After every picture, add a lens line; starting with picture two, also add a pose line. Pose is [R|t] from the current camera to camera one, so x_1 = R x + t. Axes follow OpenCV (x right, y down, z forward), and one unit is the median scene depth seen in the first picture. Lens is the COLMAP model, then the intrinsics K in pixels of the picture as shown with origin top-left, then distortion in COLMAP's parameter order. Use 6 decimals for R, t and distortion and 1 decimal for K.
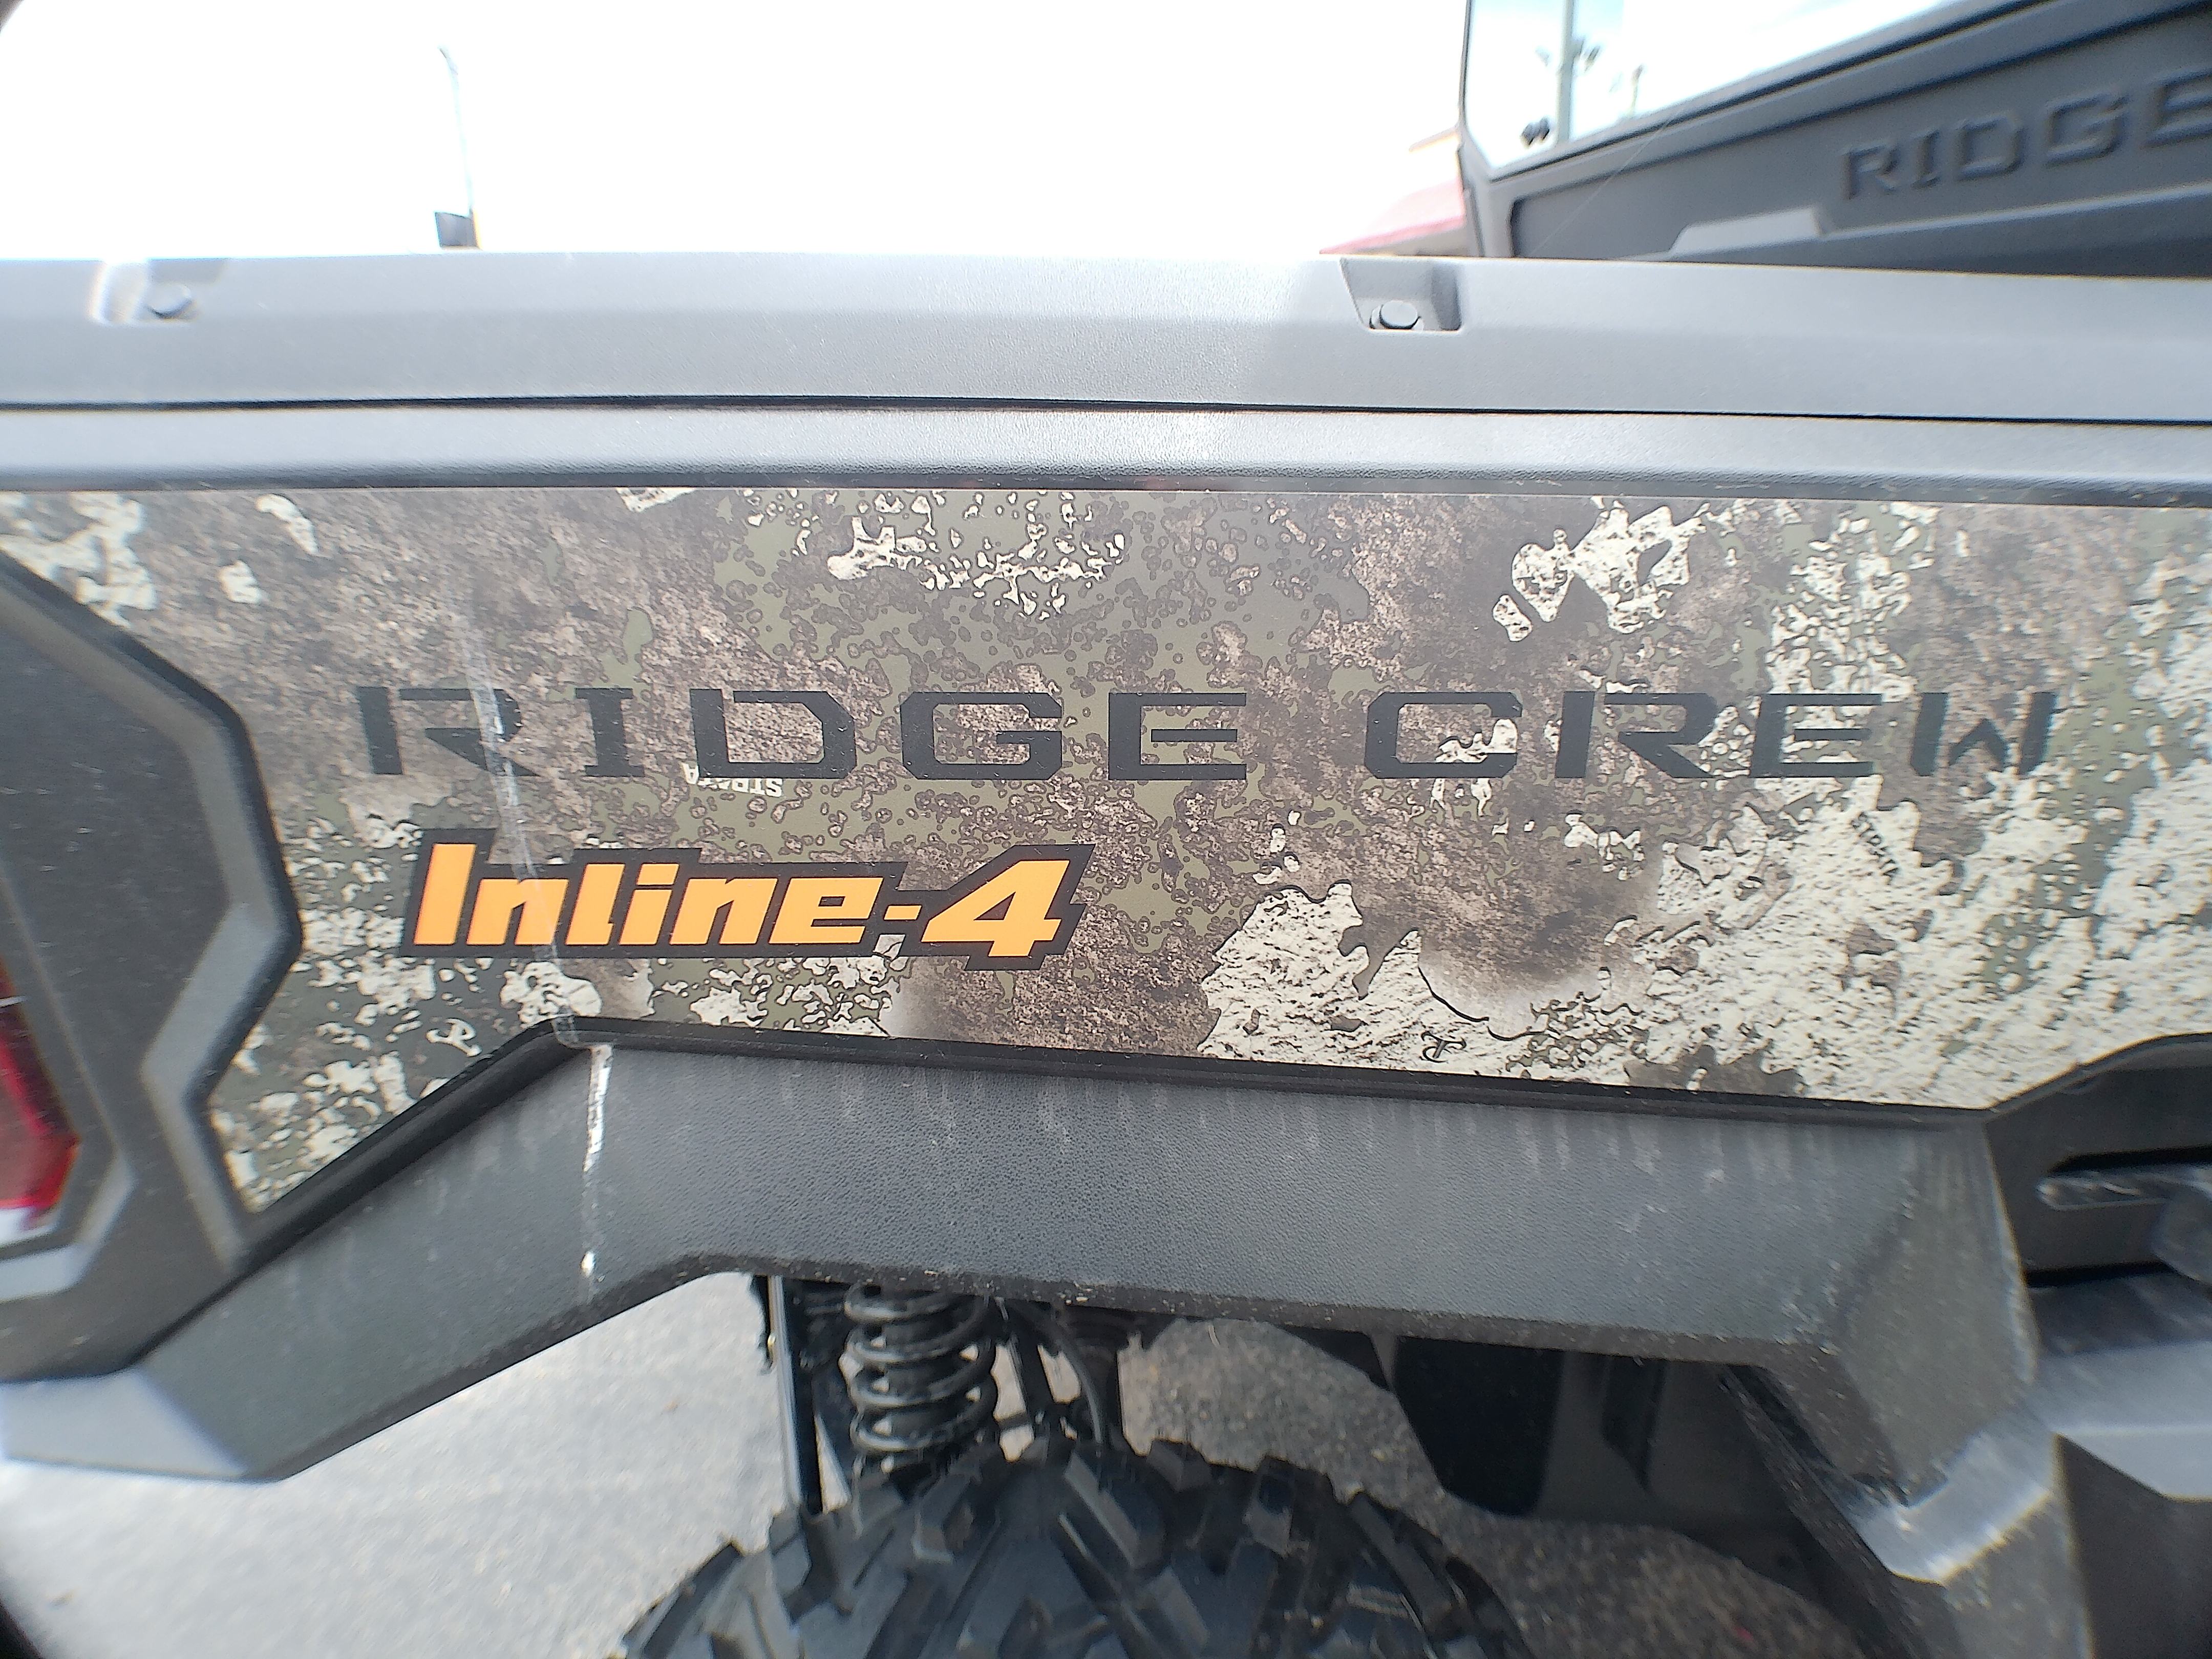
lens RADIAL K [[1214.5, 0, 1148.2], [0, 1214.5, 828.9], [0, 0, 1]] dist [-0.030978, 0.000144]
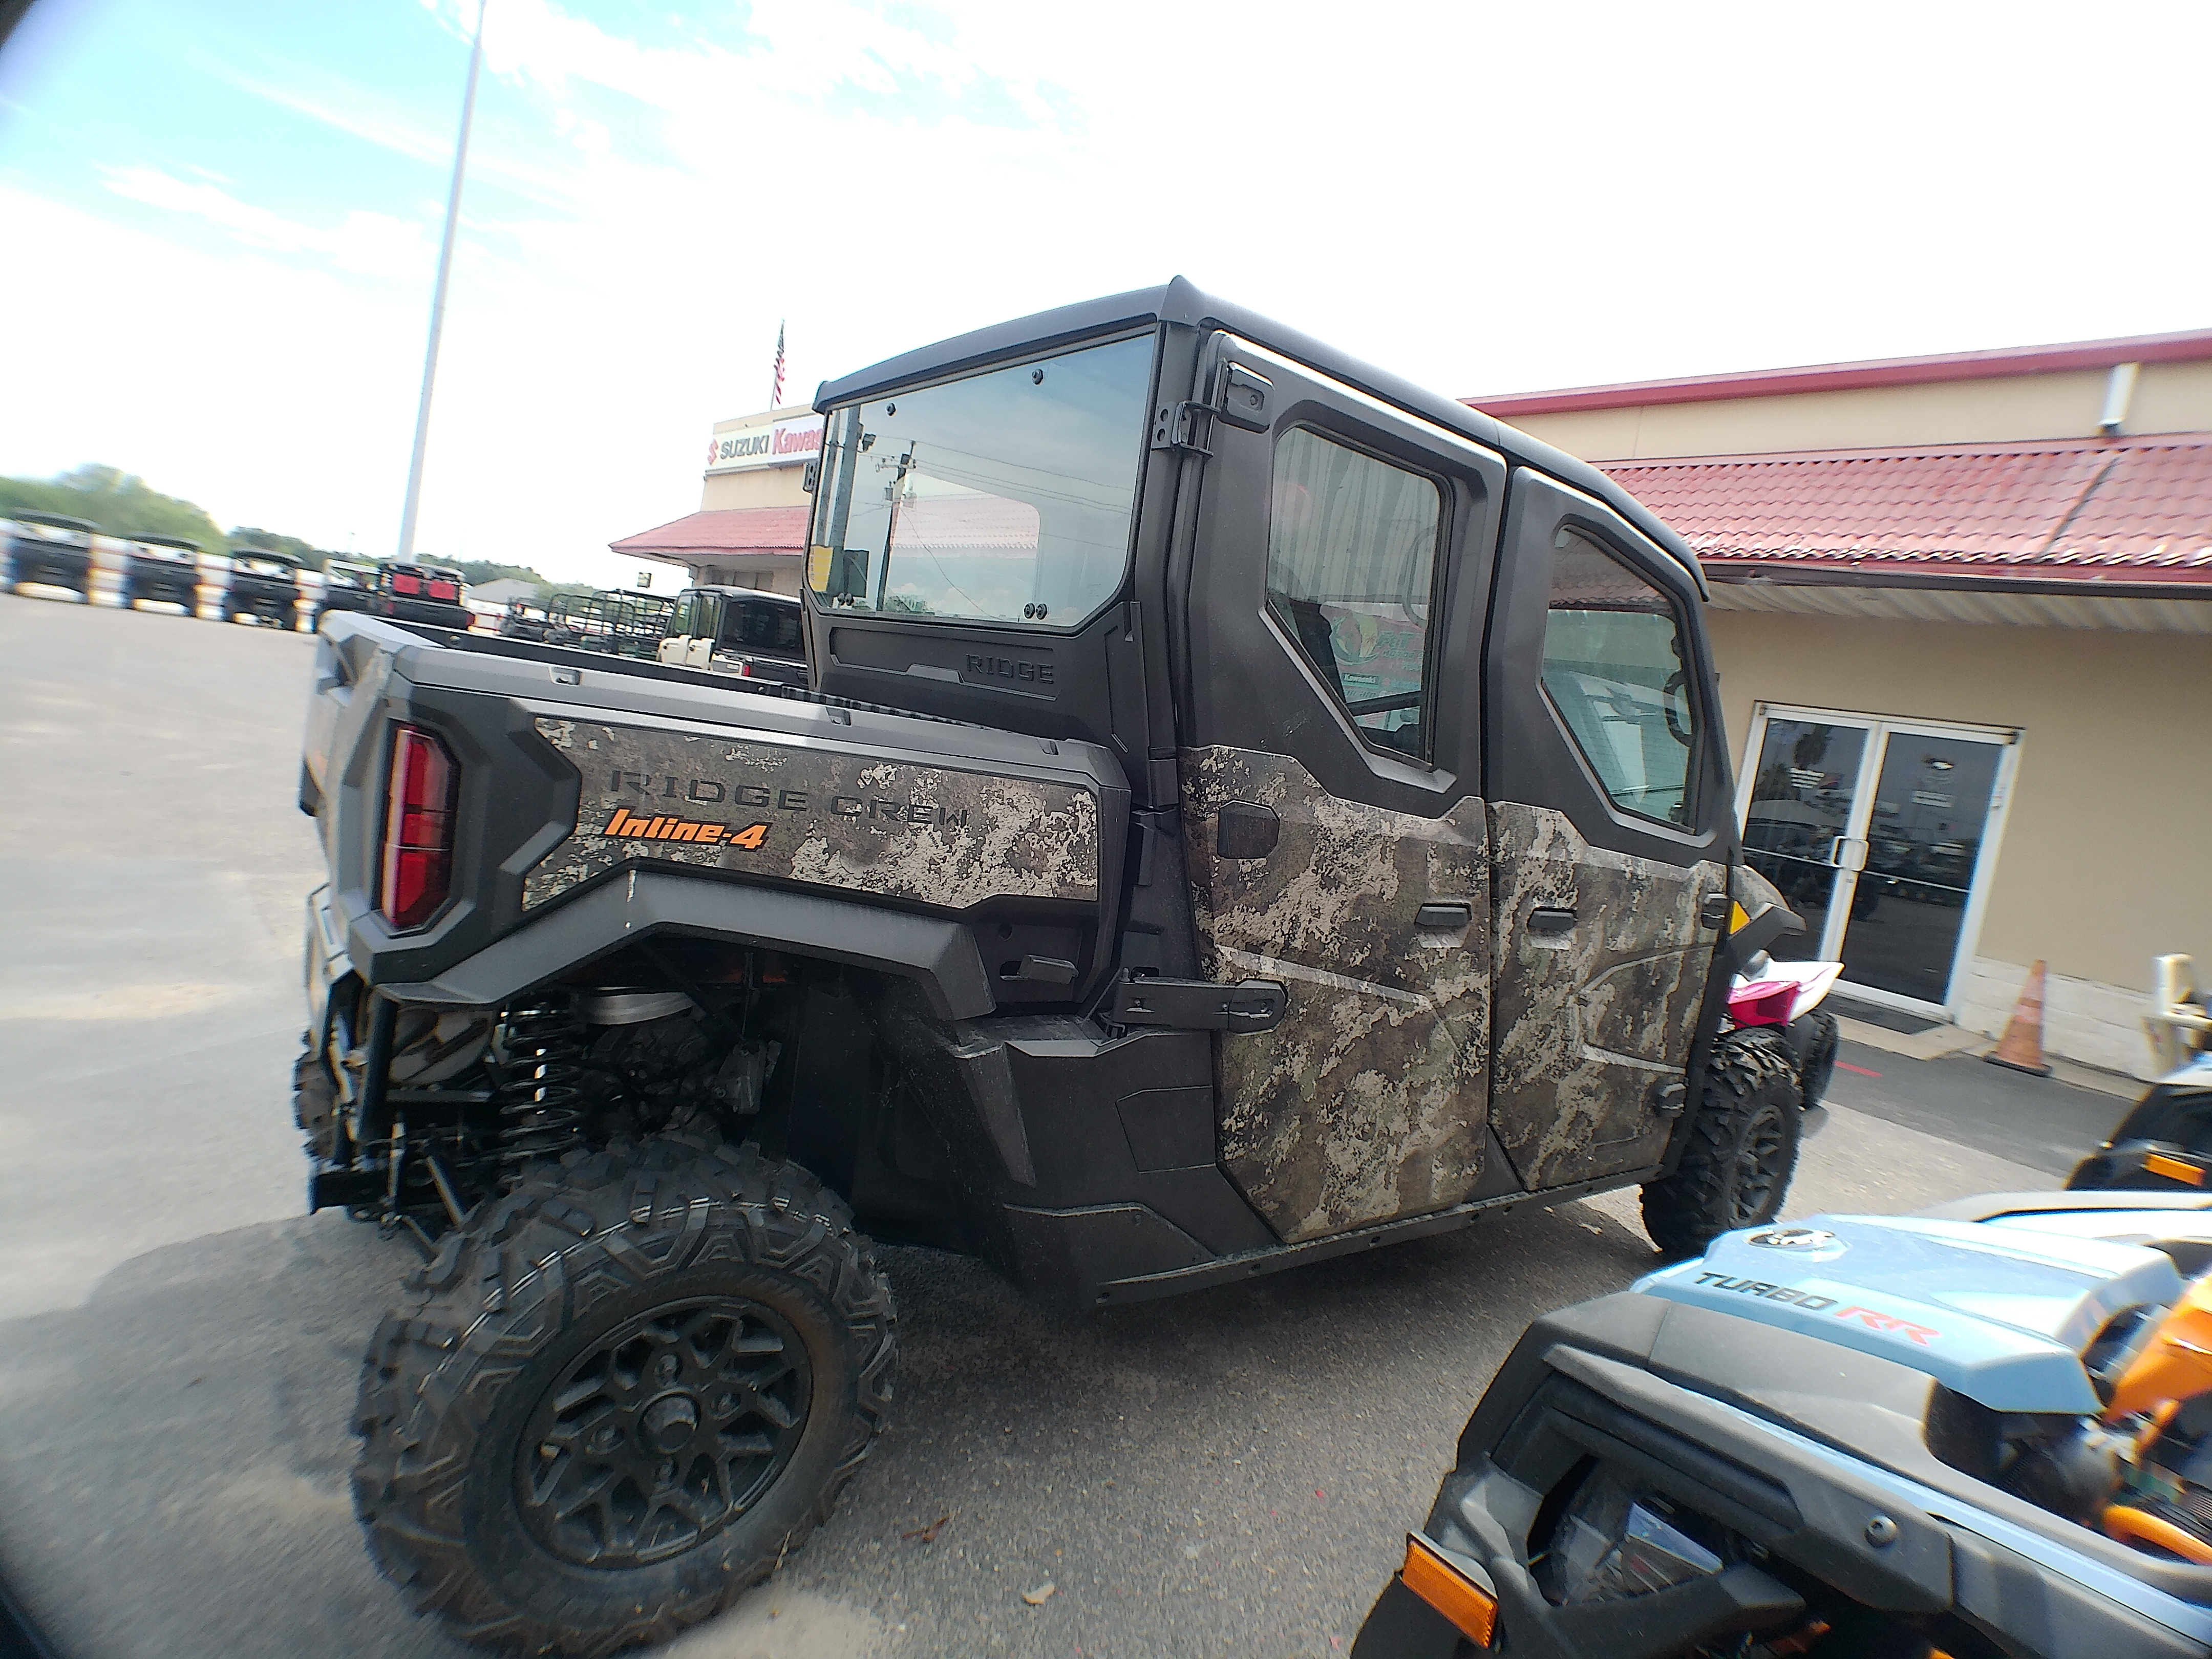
lens RADIAL K [[1214.5, 0, 1148.2], [0, 1214.5, 828.9], [0, 0, 1]] dist [-0.030978, 0.000144]
pose [[0.828611, 0.084195, 0.553458, -1.370145], [0.055144, 0.971543, -0.230356, 1.142744], [-0.557103, 0.221396, 0.800388, -3.373139]]
